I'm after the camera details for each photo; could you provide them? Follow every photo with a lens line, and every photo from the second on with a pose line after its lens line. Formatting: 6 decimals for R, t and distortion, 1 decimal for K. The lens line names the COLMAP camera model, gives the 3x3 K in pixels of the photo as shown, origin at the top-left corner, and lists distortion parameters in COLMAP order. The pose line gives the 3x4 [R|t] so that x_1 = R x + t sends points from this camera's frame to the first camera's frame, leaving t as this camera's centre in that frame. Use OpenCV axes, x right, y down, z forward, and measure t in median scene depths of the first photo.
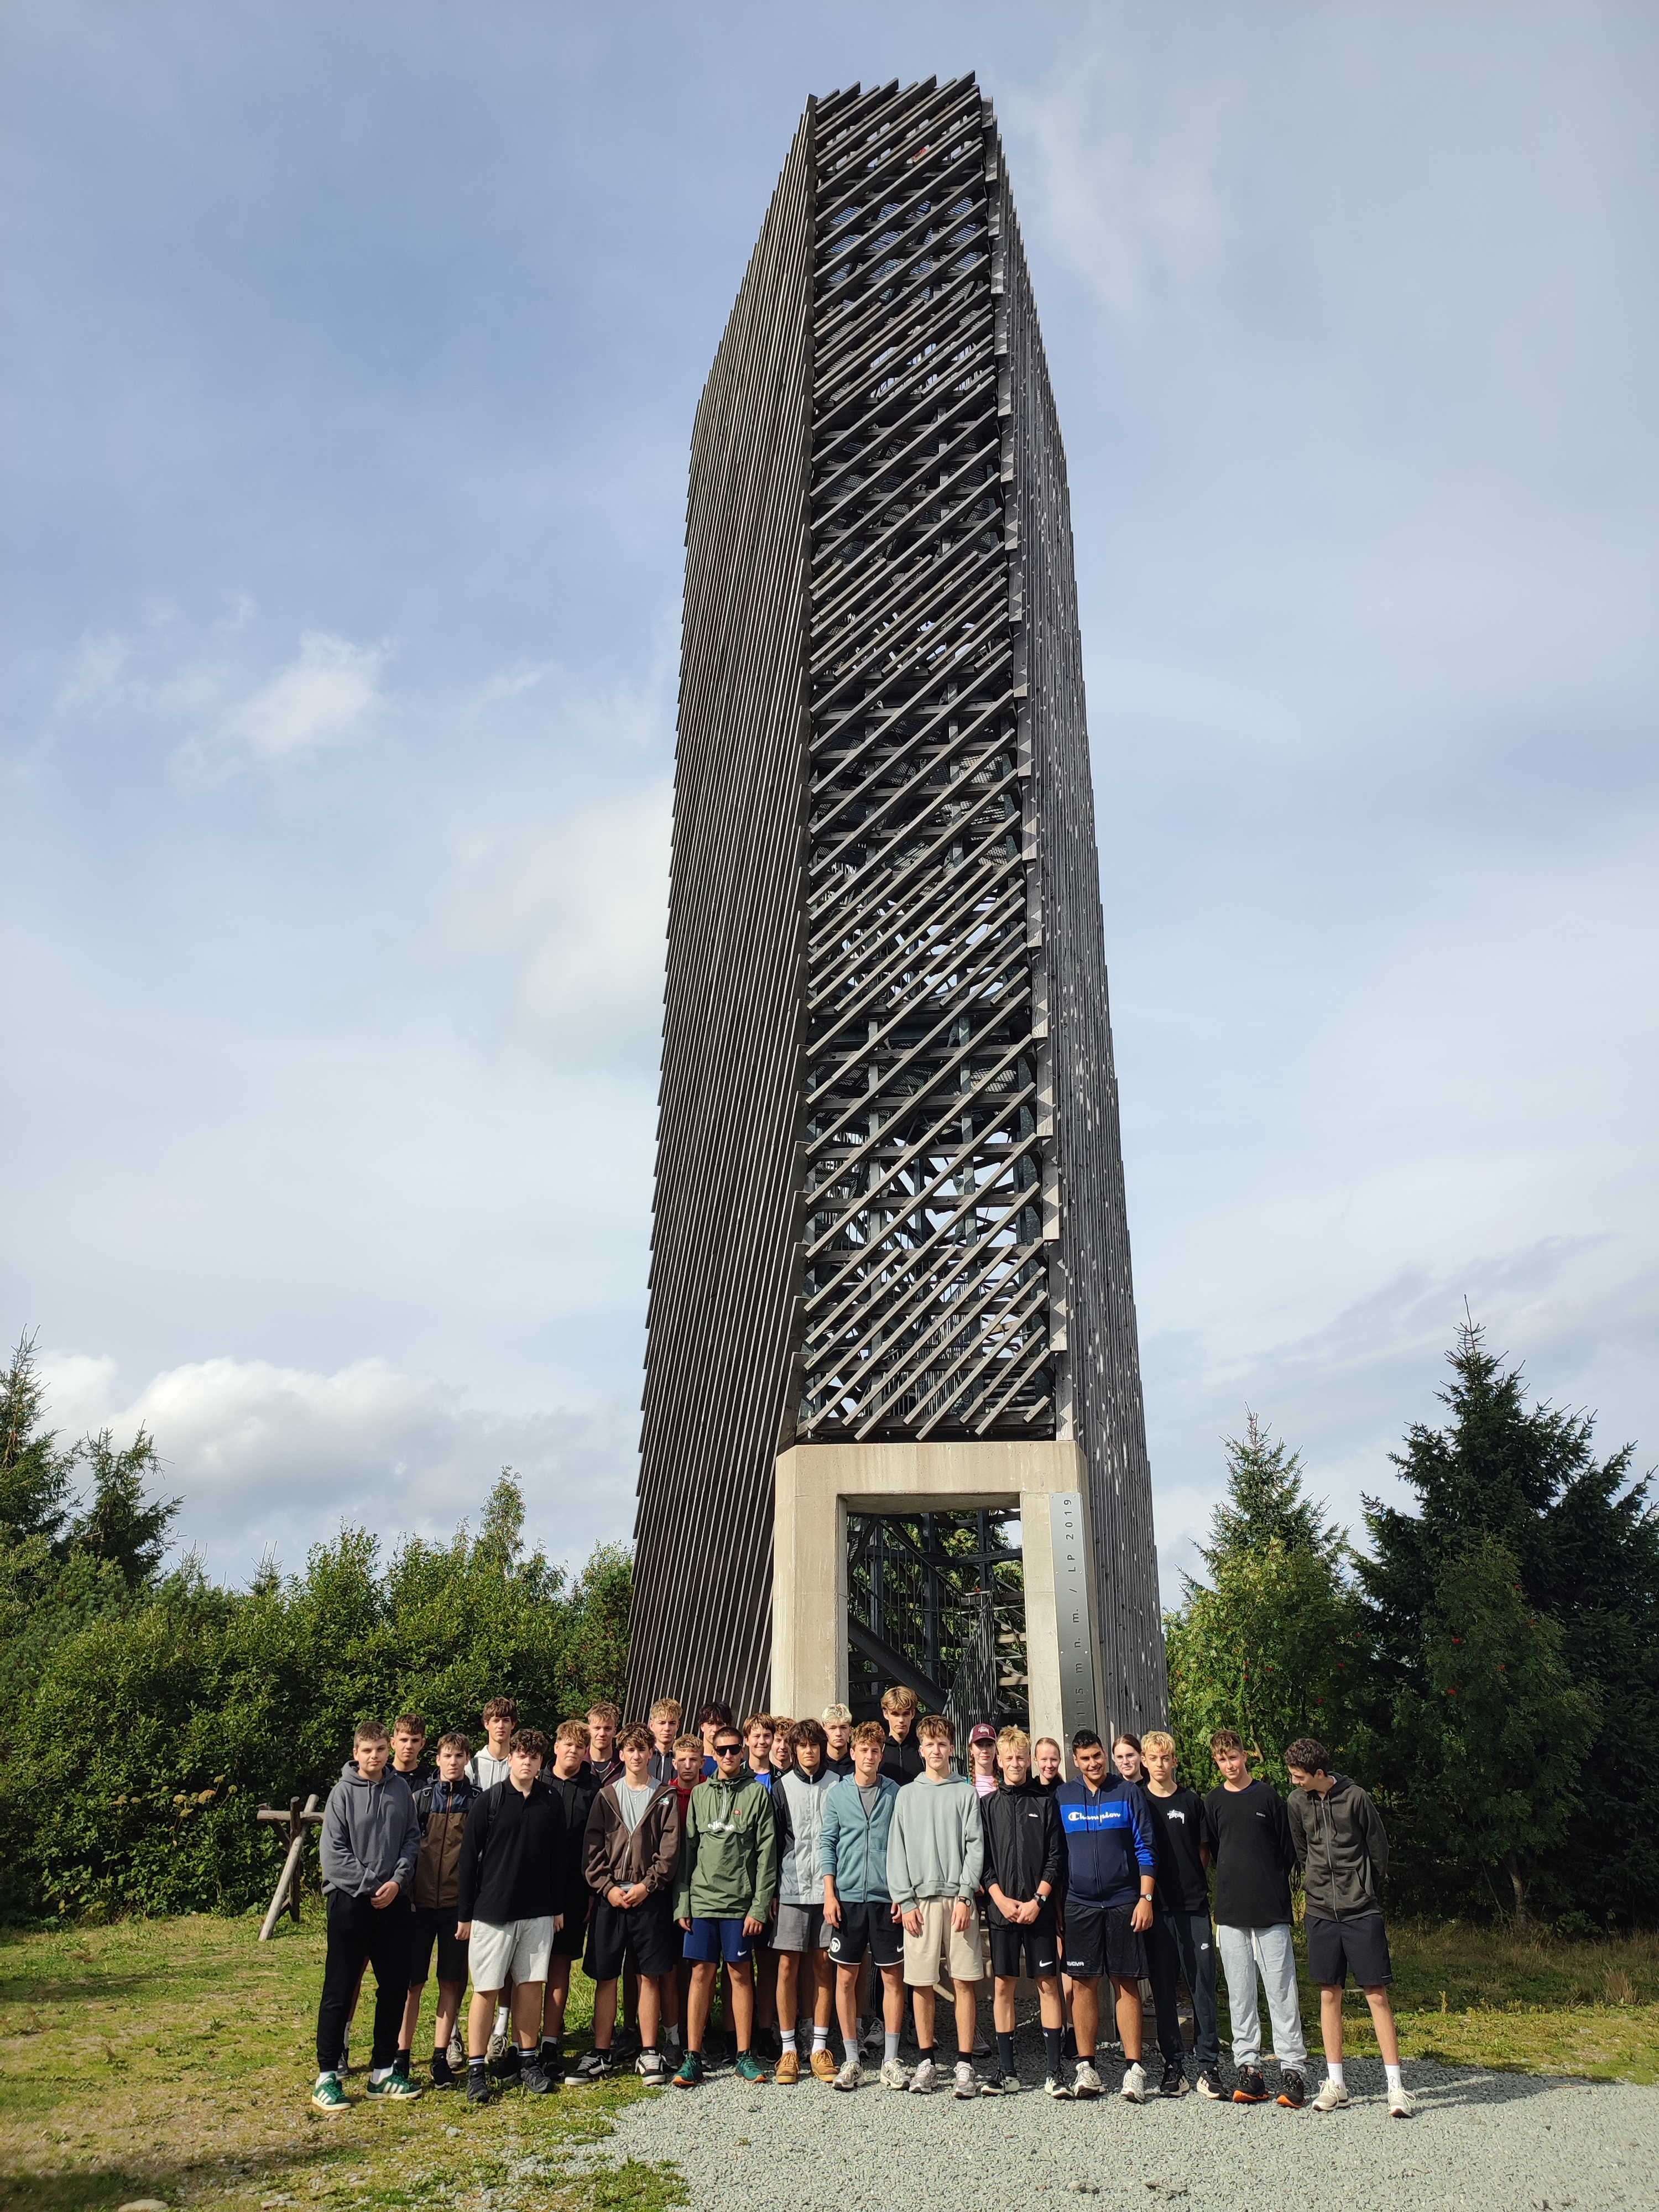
lens RADIAL K [[1550.5, 0, 833.8], [0, 1550.5, 1102.8], [0, 0, 1]] dist [0.028558, -0.012782]
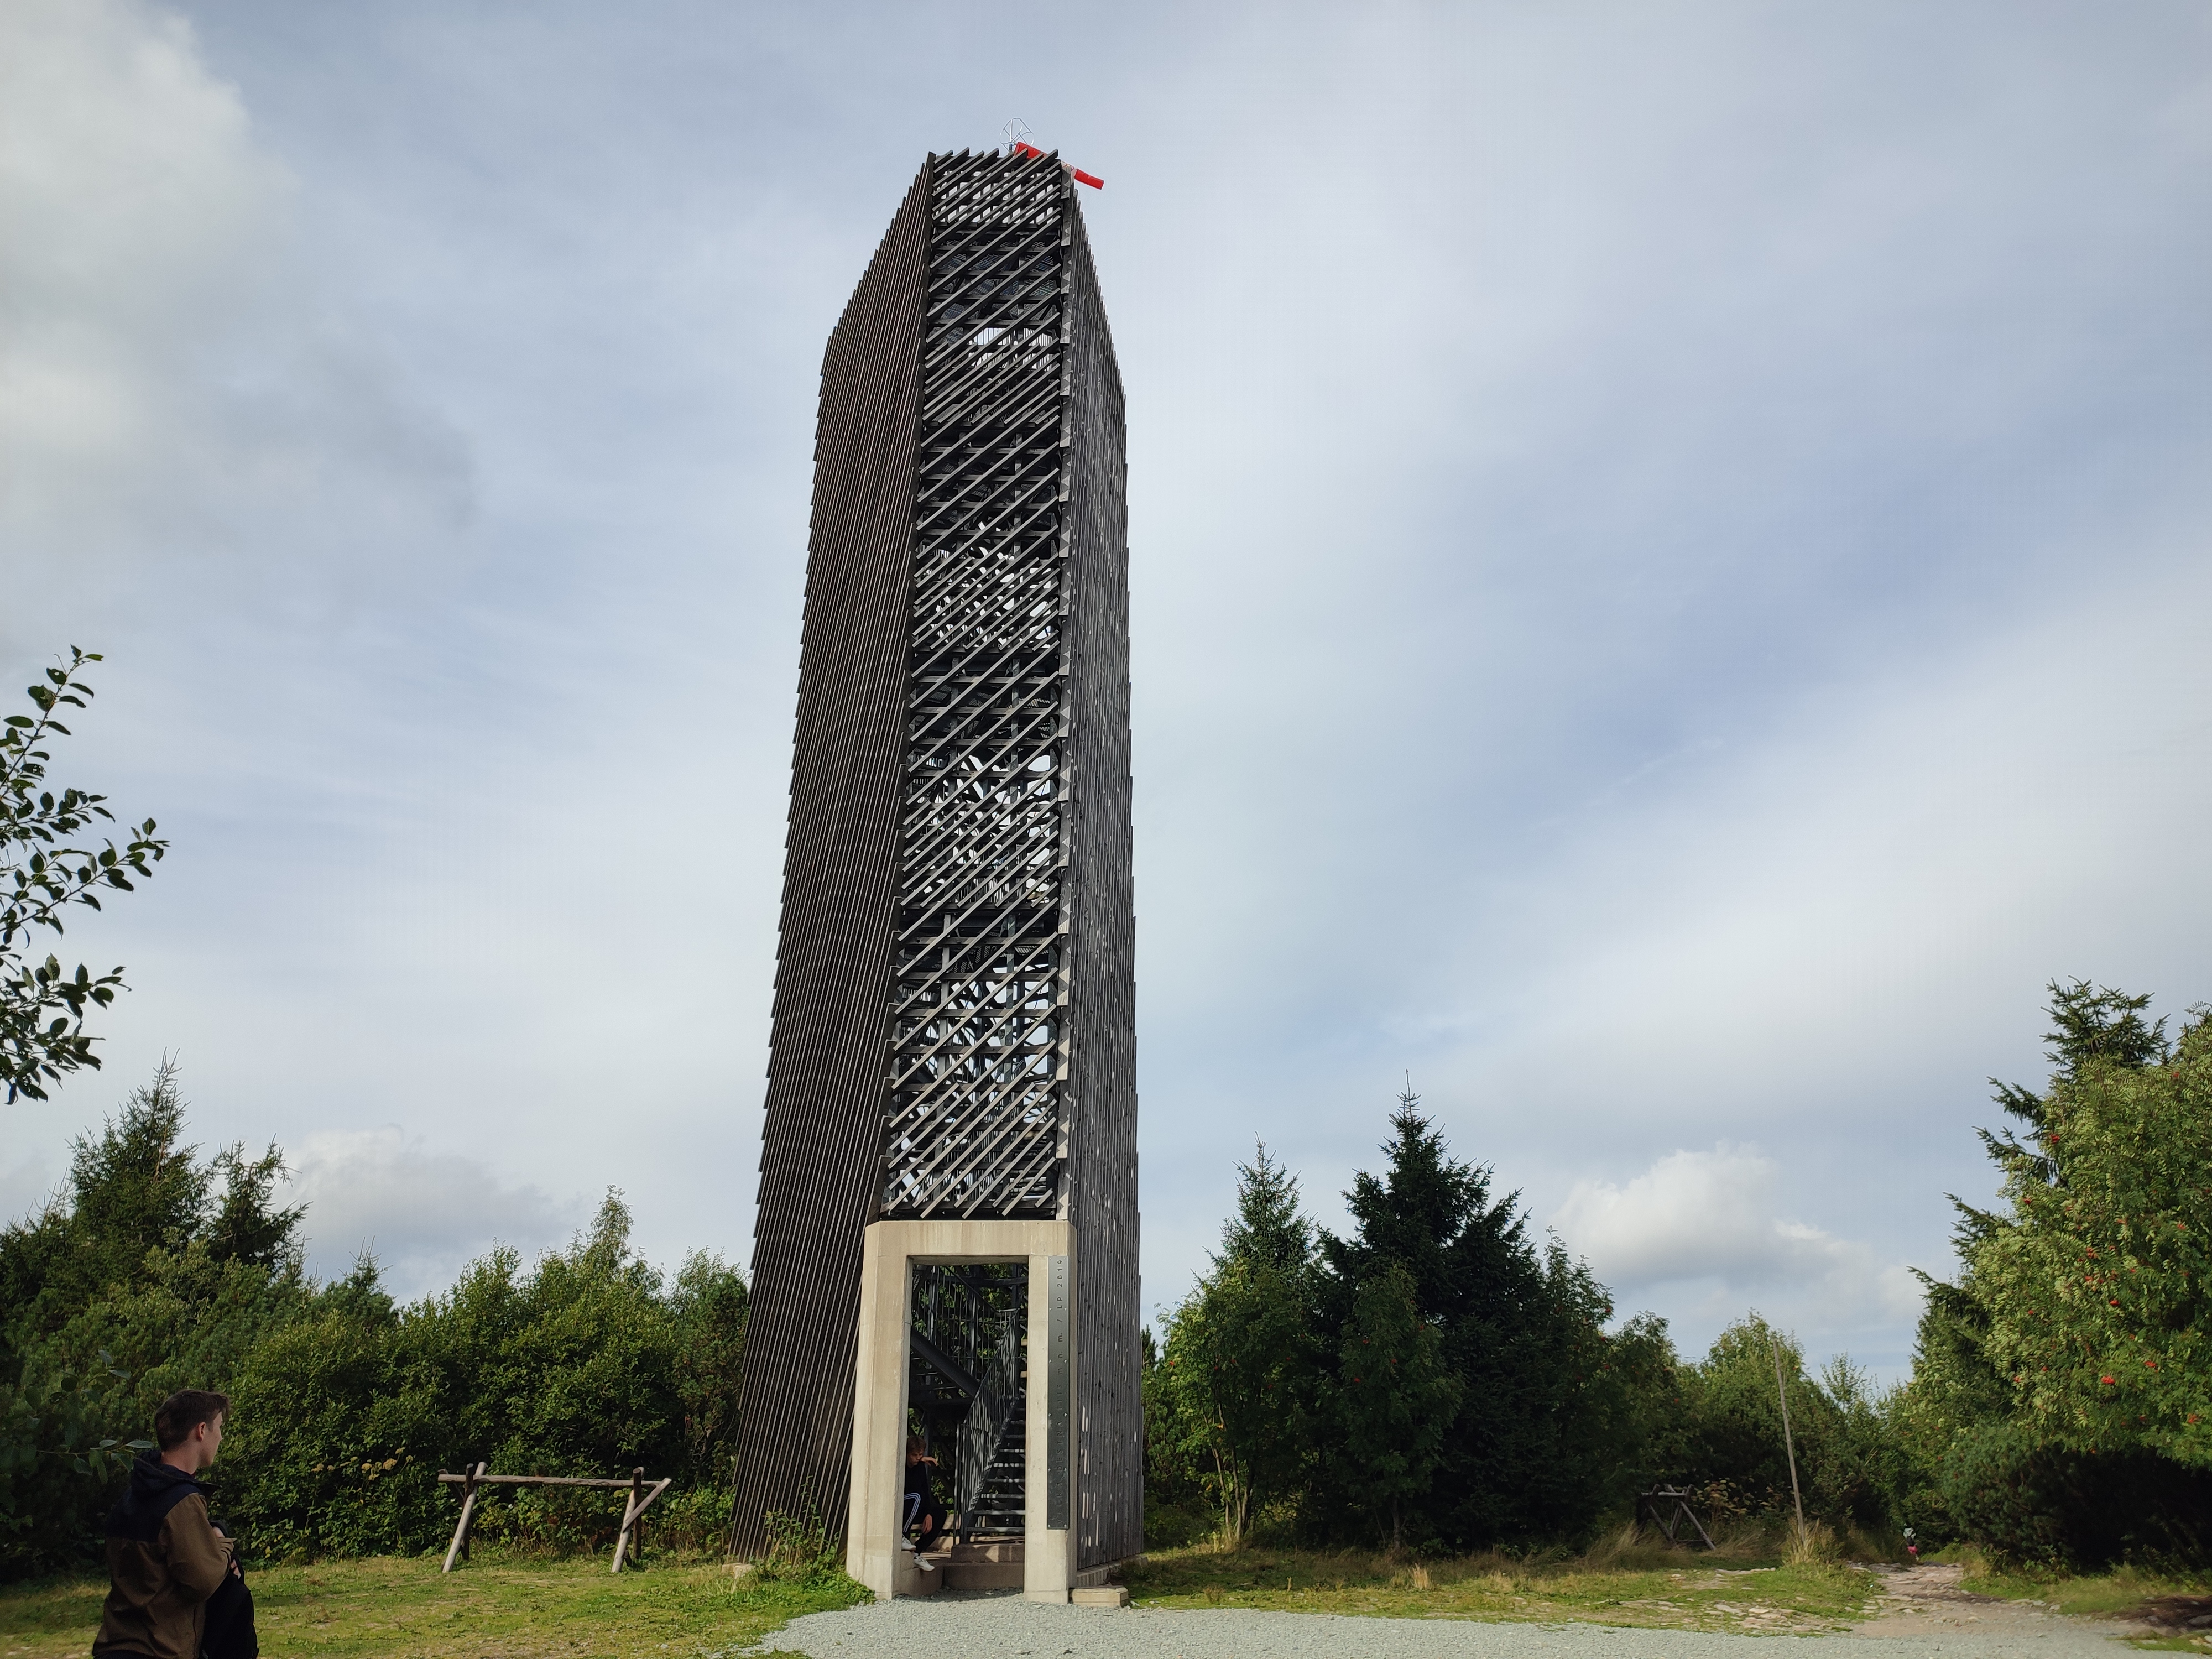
lens RADIAL K [[1550.5, 0, 1101.7], [0, 1550.5, 829.2], [0, 0, 1]] dist [0.028558, -0.012782]
pose [[0.991870, 0.042383, 0.119993, -0.005578], [-0.045692, 0.998644, 0.024954, -0.124178], [-0.118772, -0.030234, 0.992461, -0.300940]]
